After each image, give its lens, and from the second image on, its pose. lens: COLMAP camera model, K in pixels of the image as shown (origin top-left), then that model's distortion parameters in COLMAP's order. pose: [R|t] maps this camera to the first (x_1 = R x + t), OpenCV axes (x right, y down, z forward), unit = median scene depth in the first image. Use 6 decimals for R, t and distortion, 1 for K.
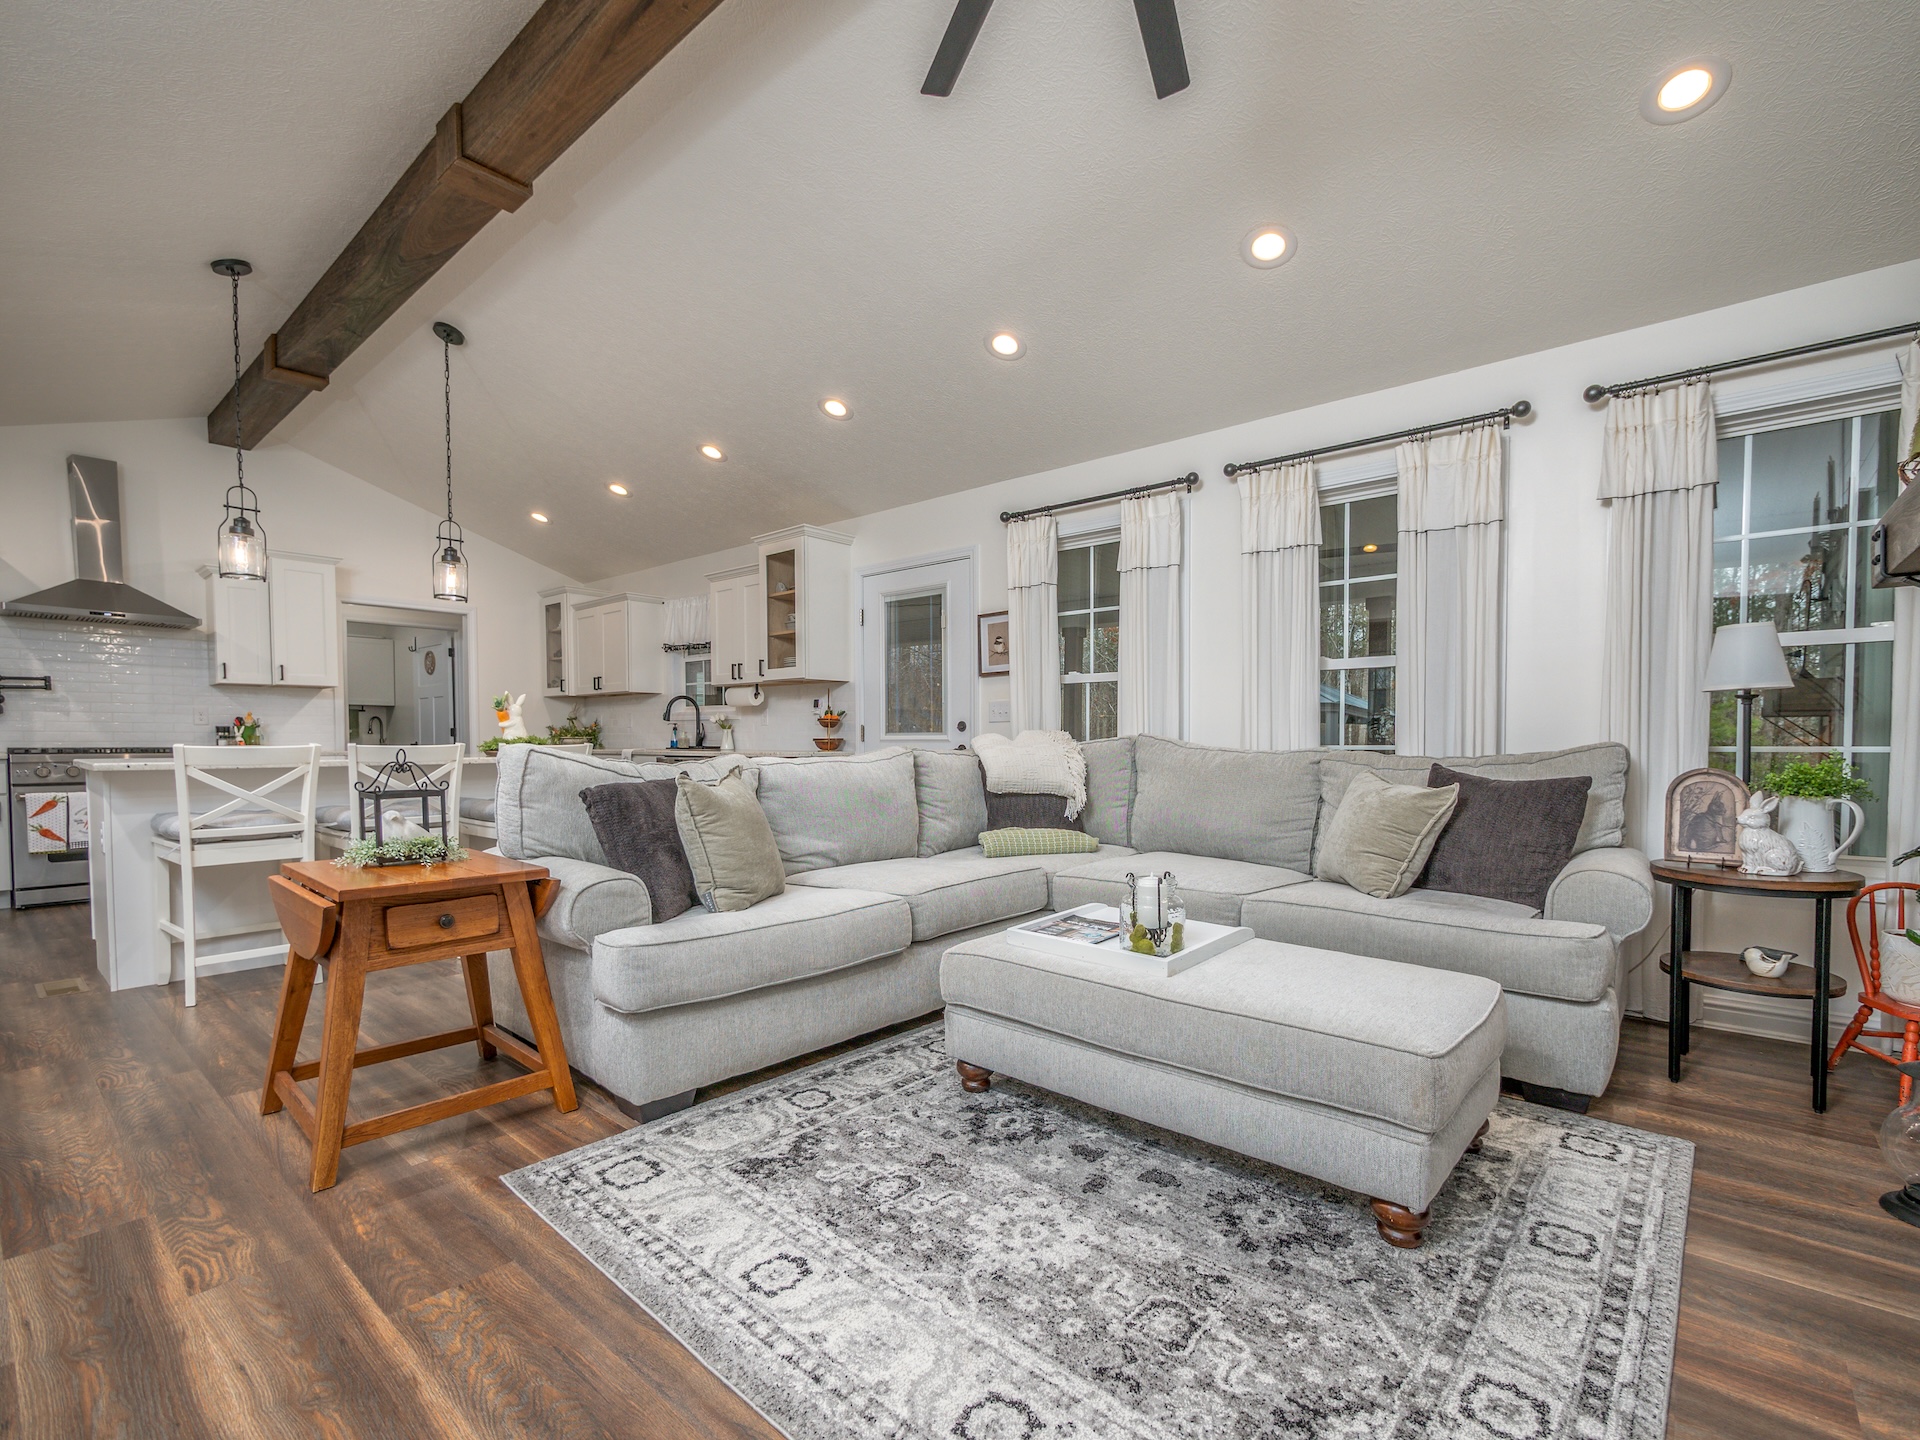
lens RADIAL K [[871.1, 0, 972.3], [0, 871.1, 741.7], [0, 0, 1]] dist [0.004007, 0.000297]
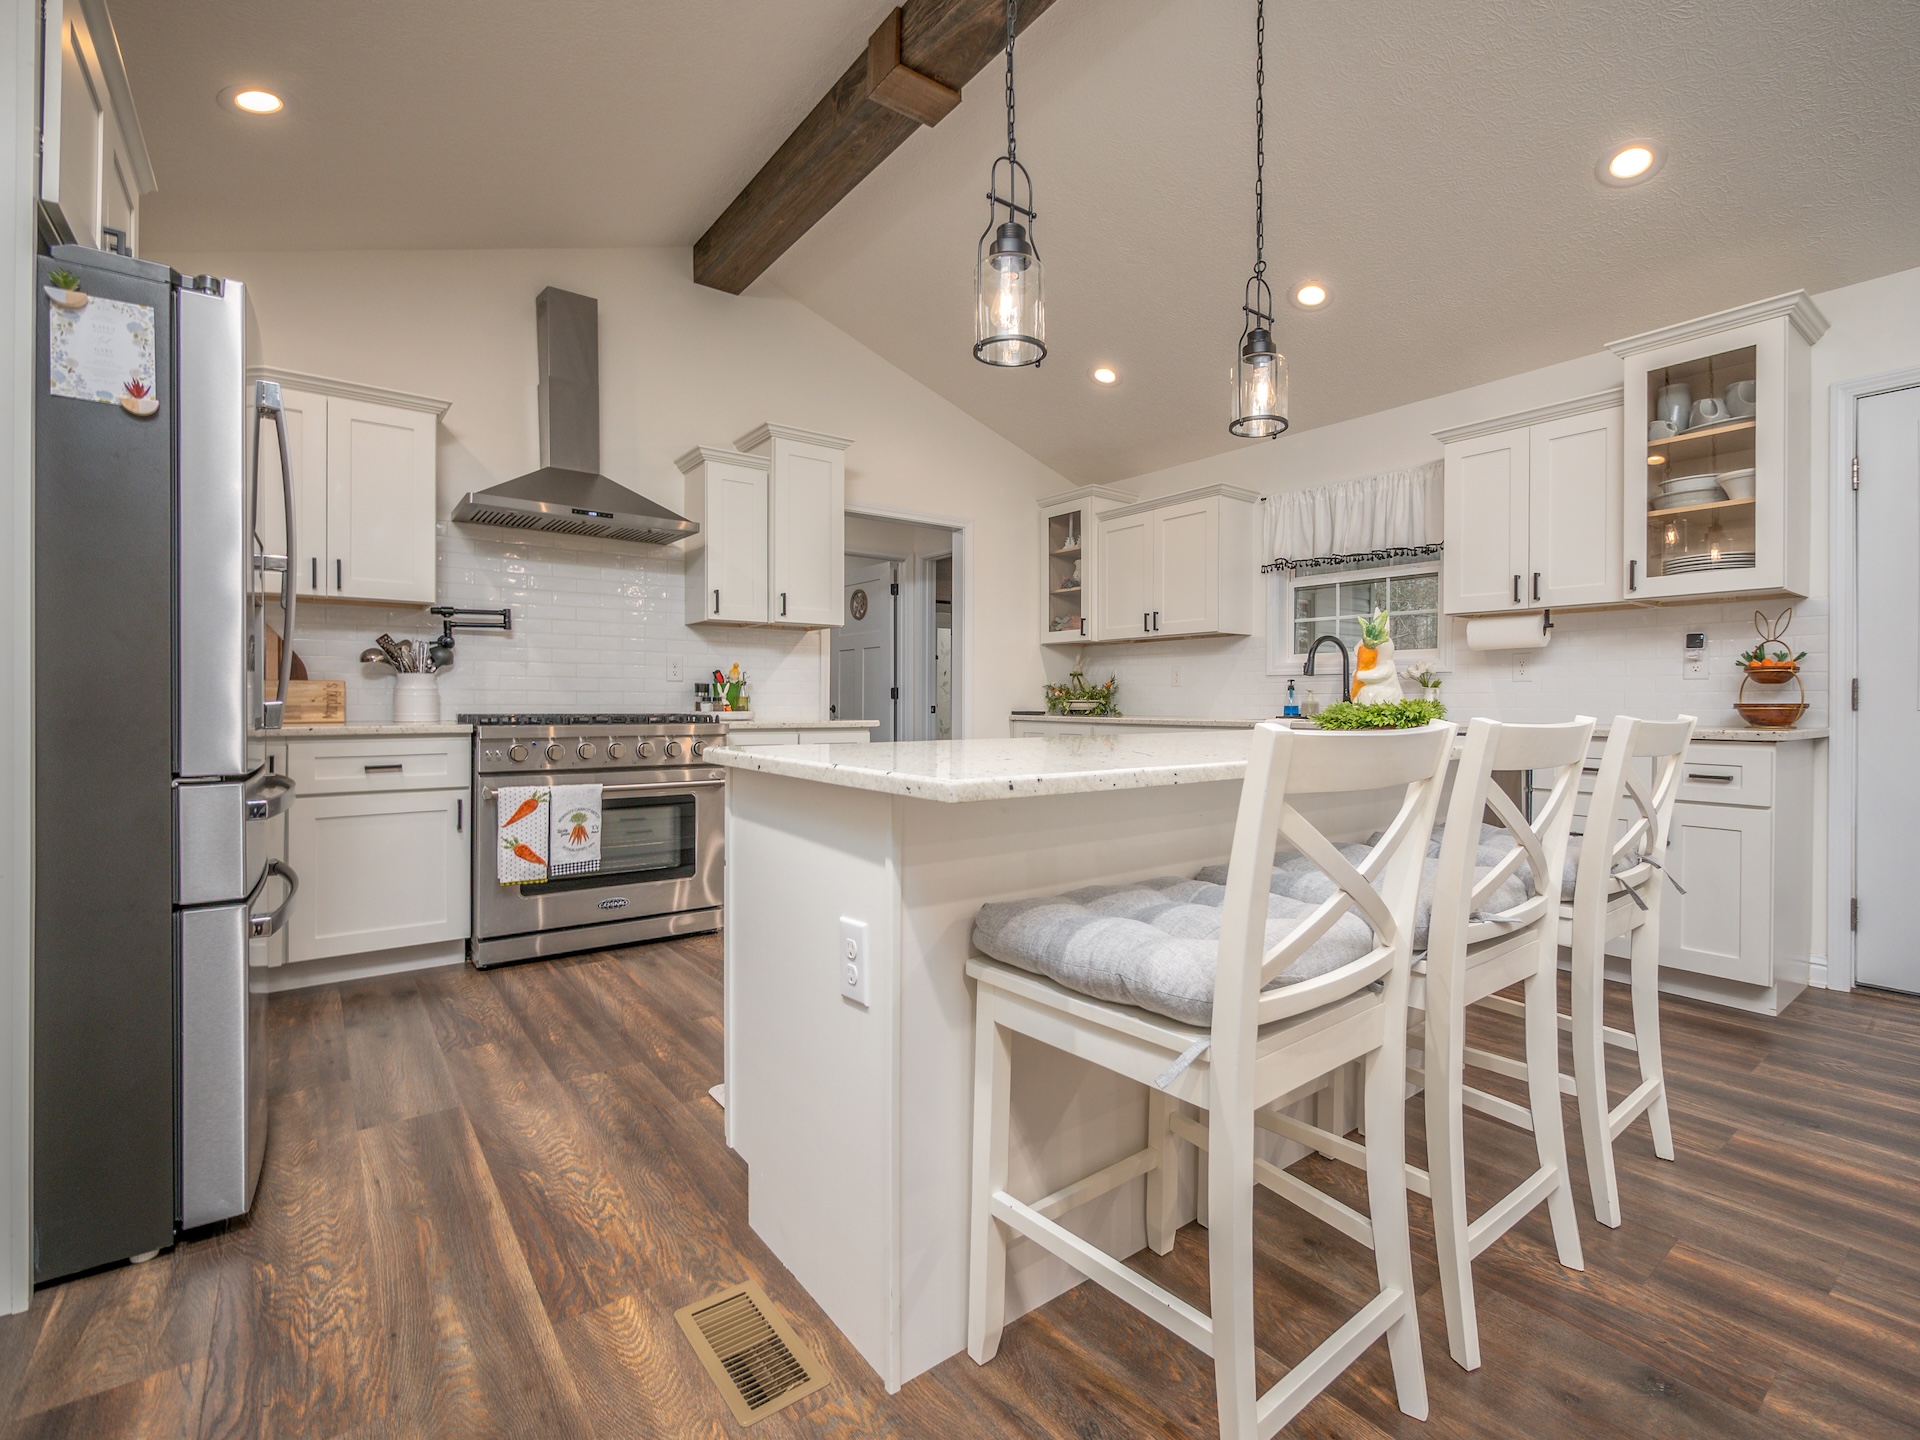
lens RADIAL K [[828.3, 0, 1007.1], [0, 828.3, 694.3], [0, 0, 1]] dist [-0.019876, 0.001508]
pose [[0.985982, -0.000157, -0.166852, -0.508612], [-0.002266, 0.999895, -0.014336, -0.000225], [0.166837, 0.014514, 0.985878, 0.391315]]
